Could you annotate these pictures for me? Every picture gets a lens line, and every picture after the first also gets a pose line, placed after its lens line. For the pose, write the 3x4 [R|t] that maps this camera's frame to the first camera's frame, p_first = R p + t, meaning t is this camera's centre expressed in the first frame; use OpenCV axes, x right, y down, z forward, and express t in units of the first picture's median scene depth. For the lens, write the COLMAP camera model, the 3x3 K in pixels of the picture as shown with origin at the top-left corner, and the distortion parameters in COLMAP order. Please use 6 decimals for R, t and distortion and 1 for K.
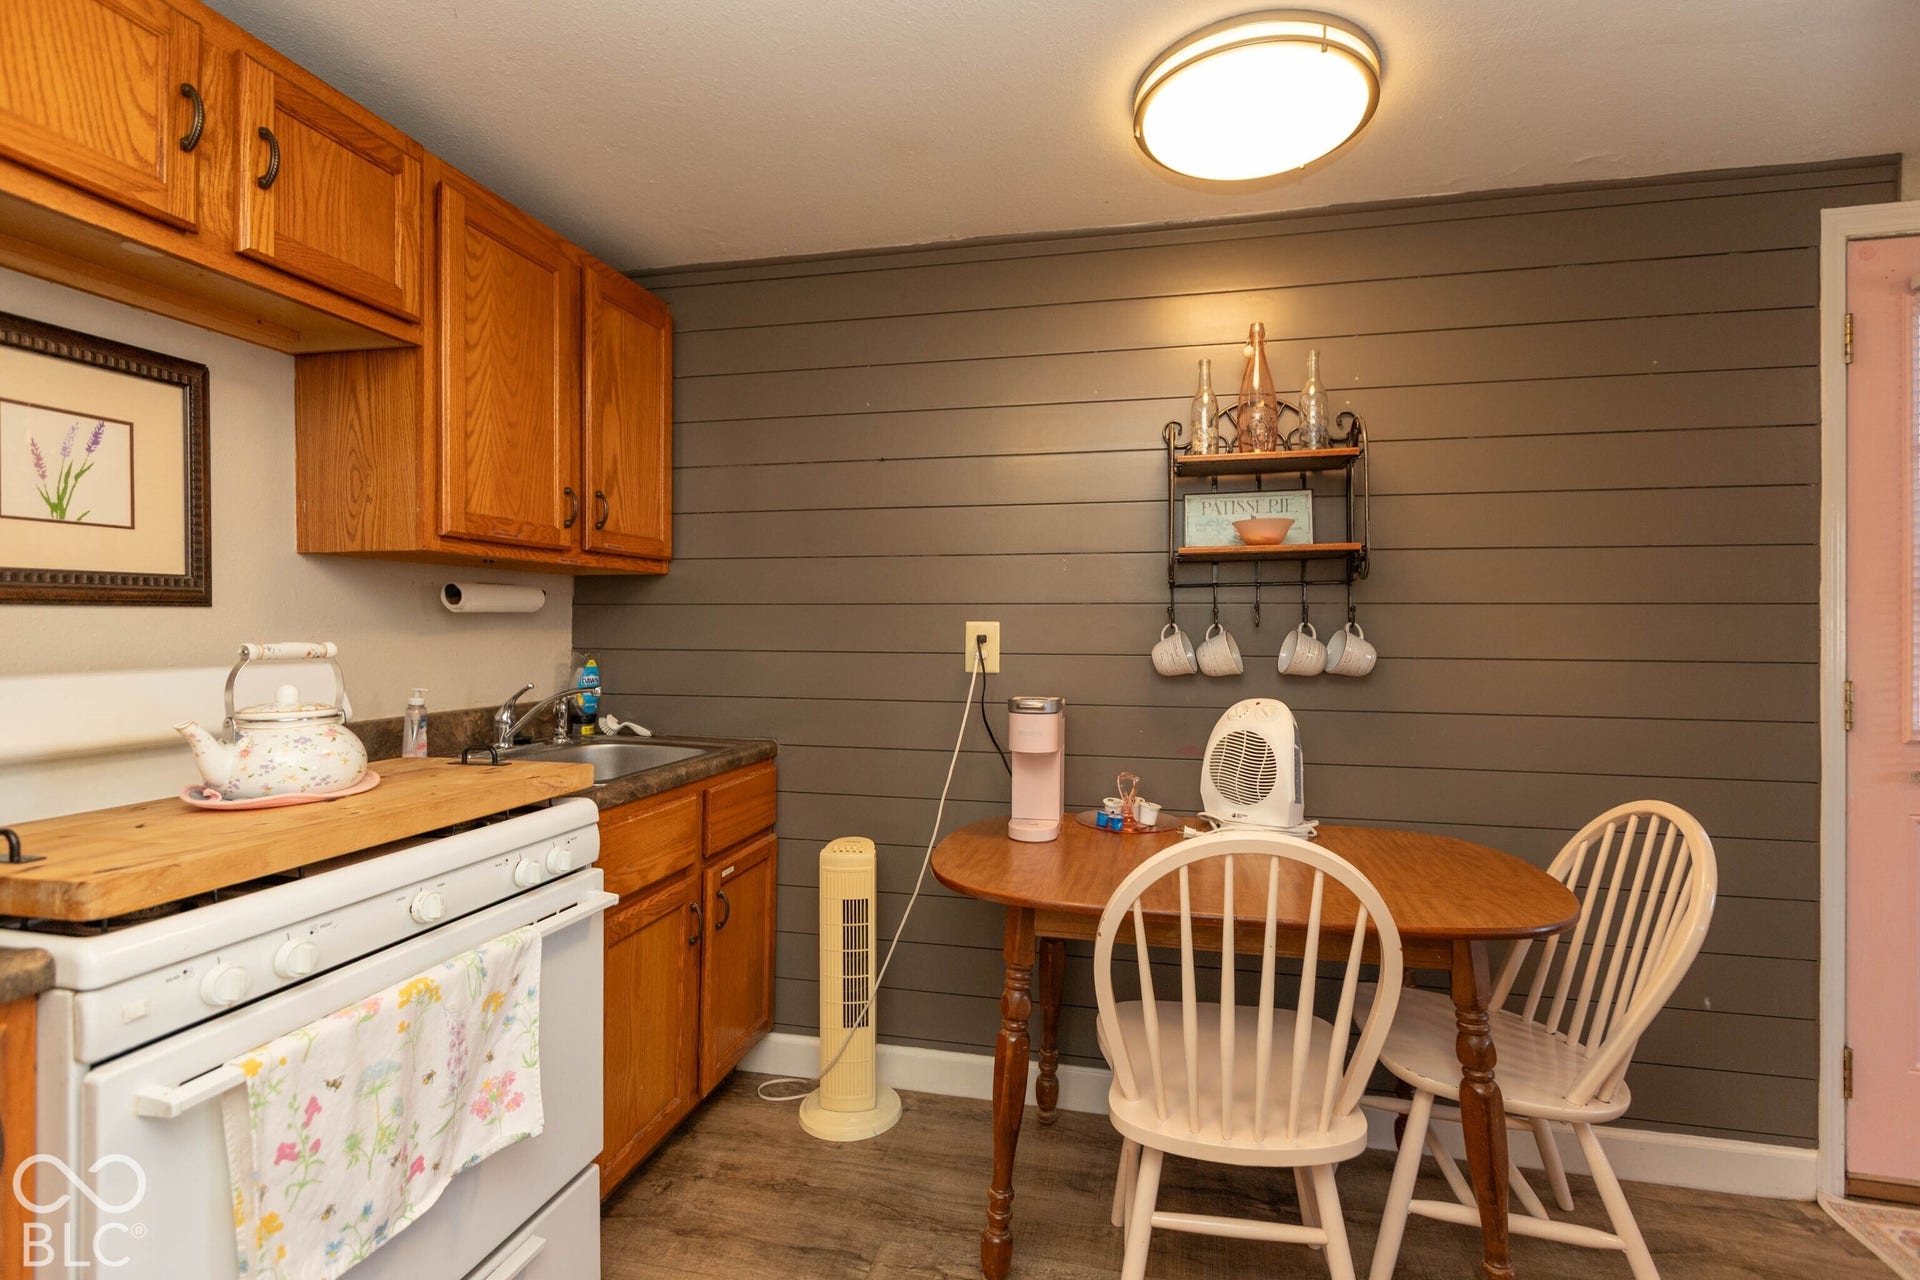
lens RADIAL K [[879.4, 0, 987.6], [0, 879.4, 621.3], [0, 0, 1]] dist [0.000612, -0.000046]
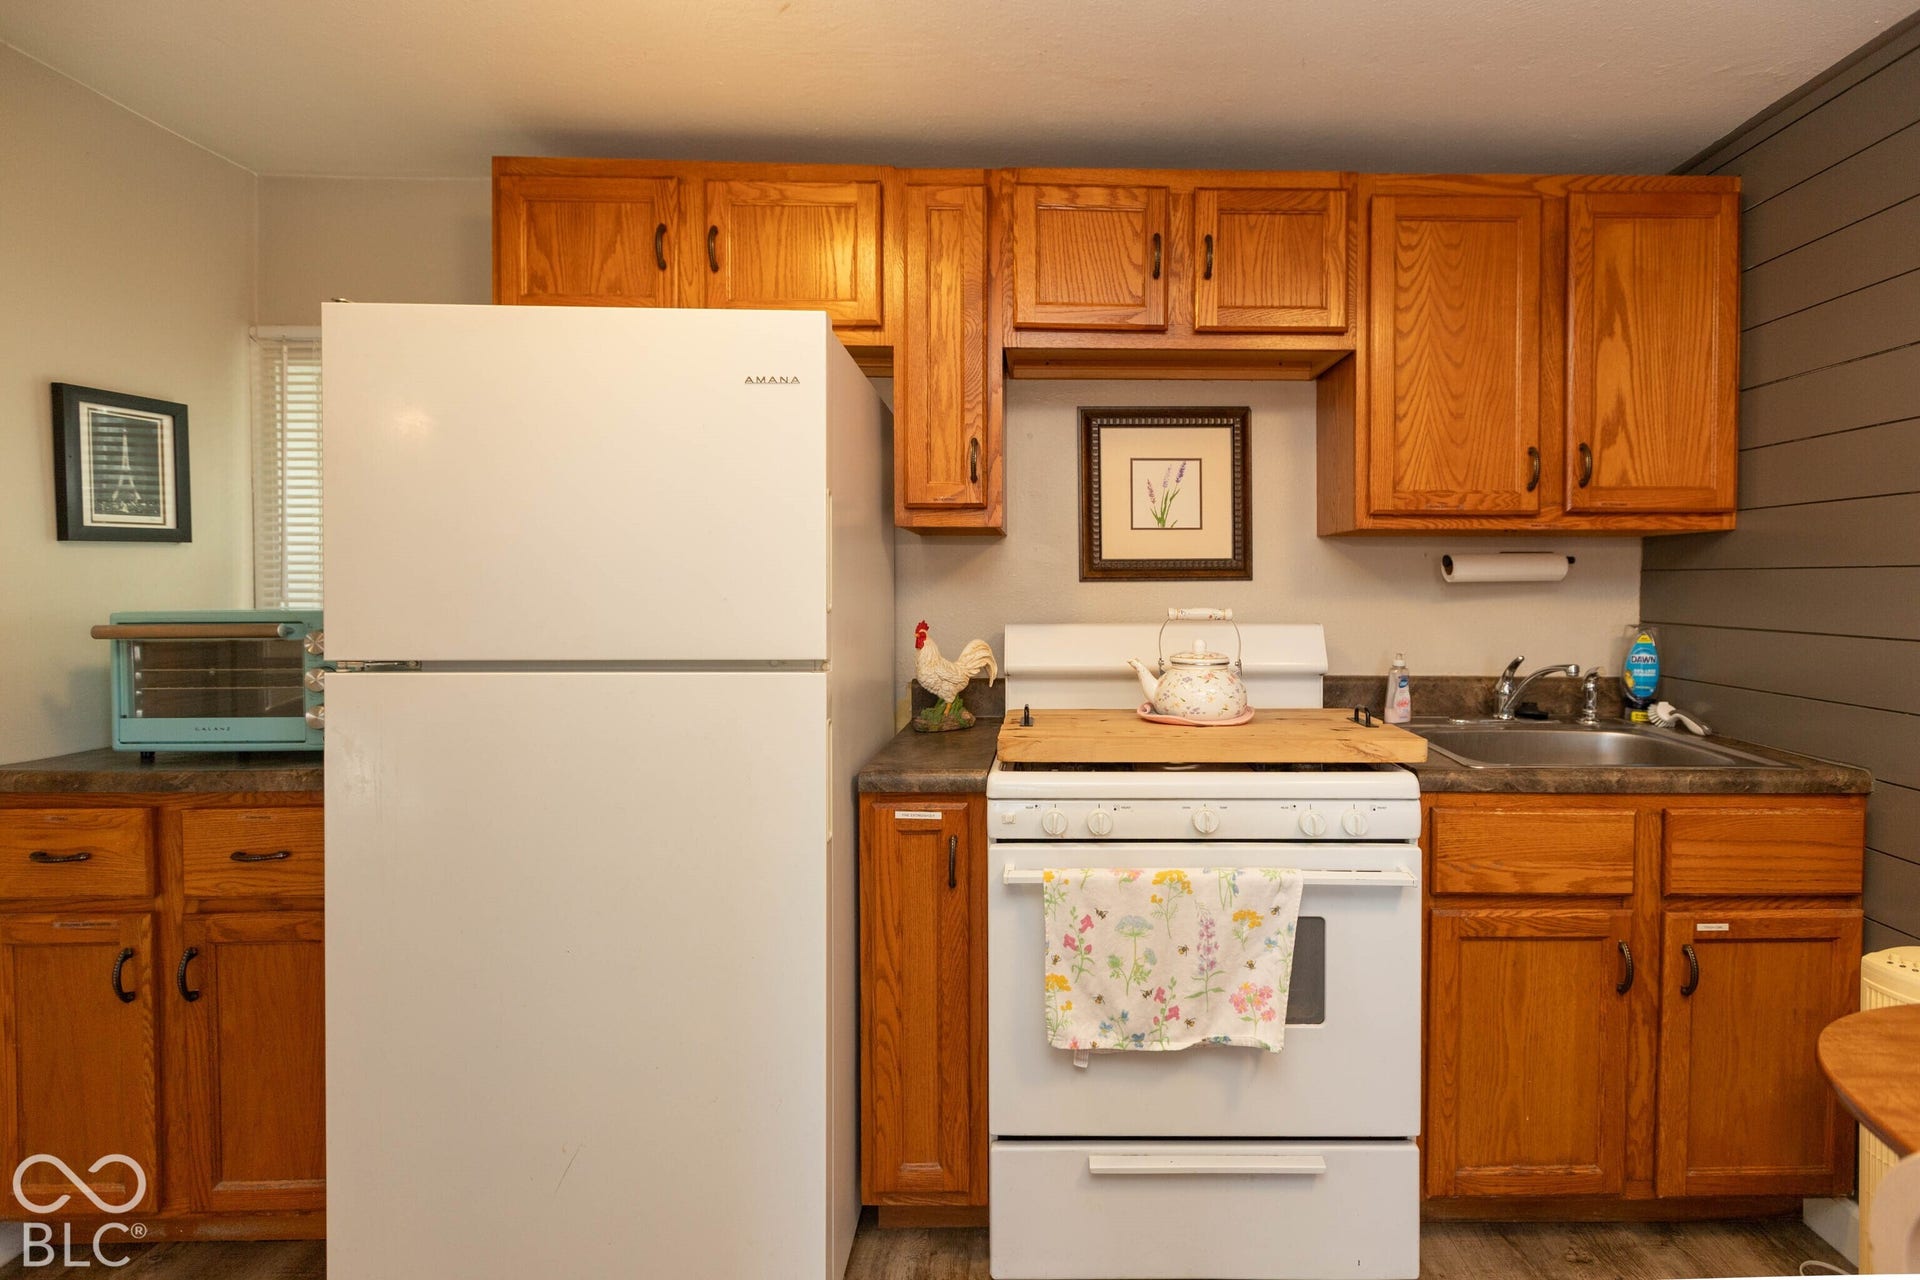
lens RADIAL K [[902.8, 0, 1050.3], [0, 902.8, 595.1], [0, 0, 1]] dist [0.002491, 0.000430]
pose [[0.221151, 0.012103, -0.975165, 0.354311], [0.002108, 0.999915, 0.012889, -0.009952], [0.975237, -0.004906, 0.221106, 0.306415]]
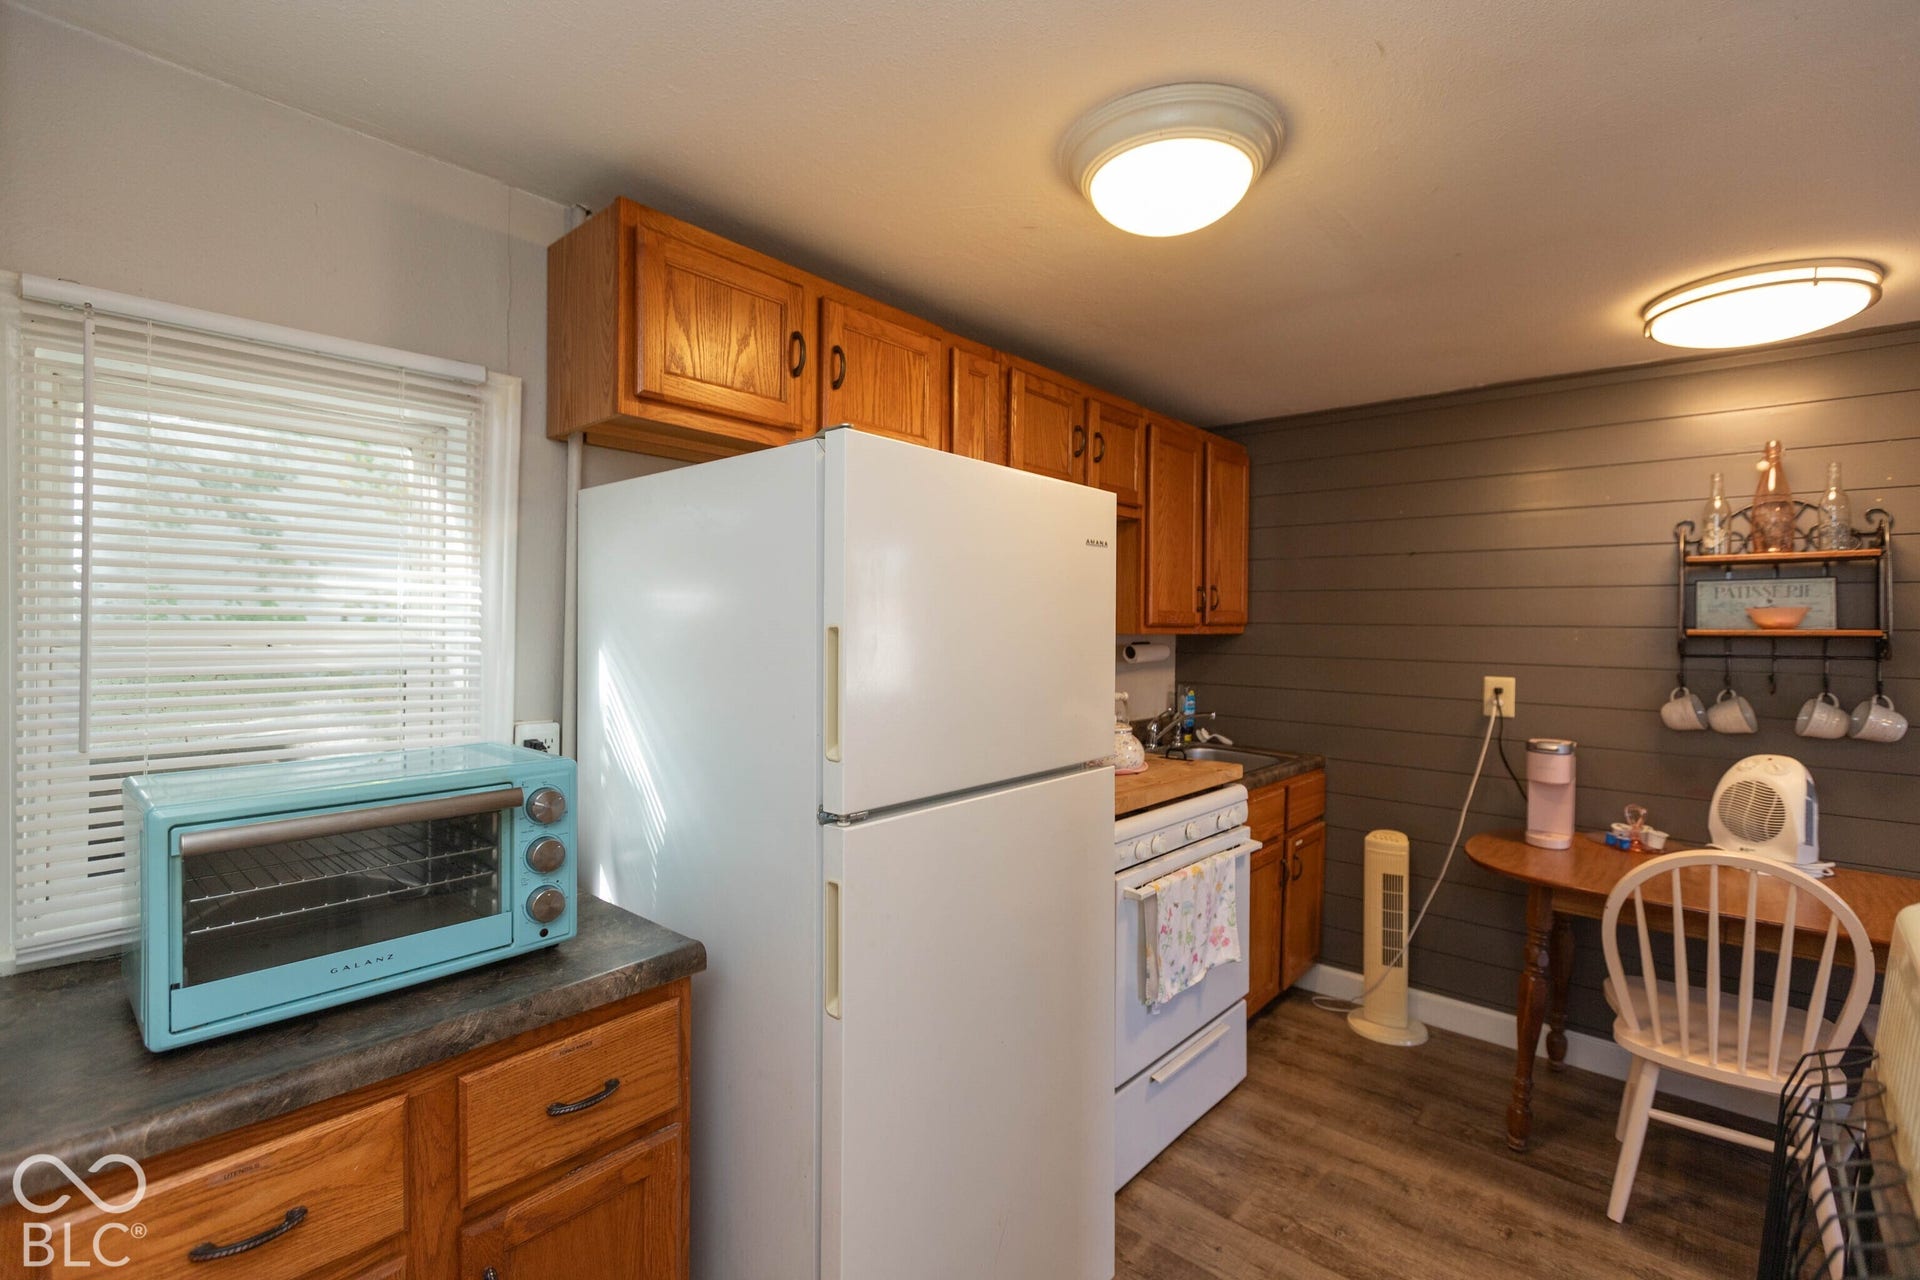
lens RADIAL K [[871.3, 0, 983.1], [0, 871.3, 621.9], [0, 0, 1]] dist [0.000810, -0.000214]
pose [[0.876794, 0.007668, -0.480805, -0.066212], [-0.007552, 0.999969, 0.002177, -0.091964], [0.480807, 0.001722, 0.876825, -0.582422]]
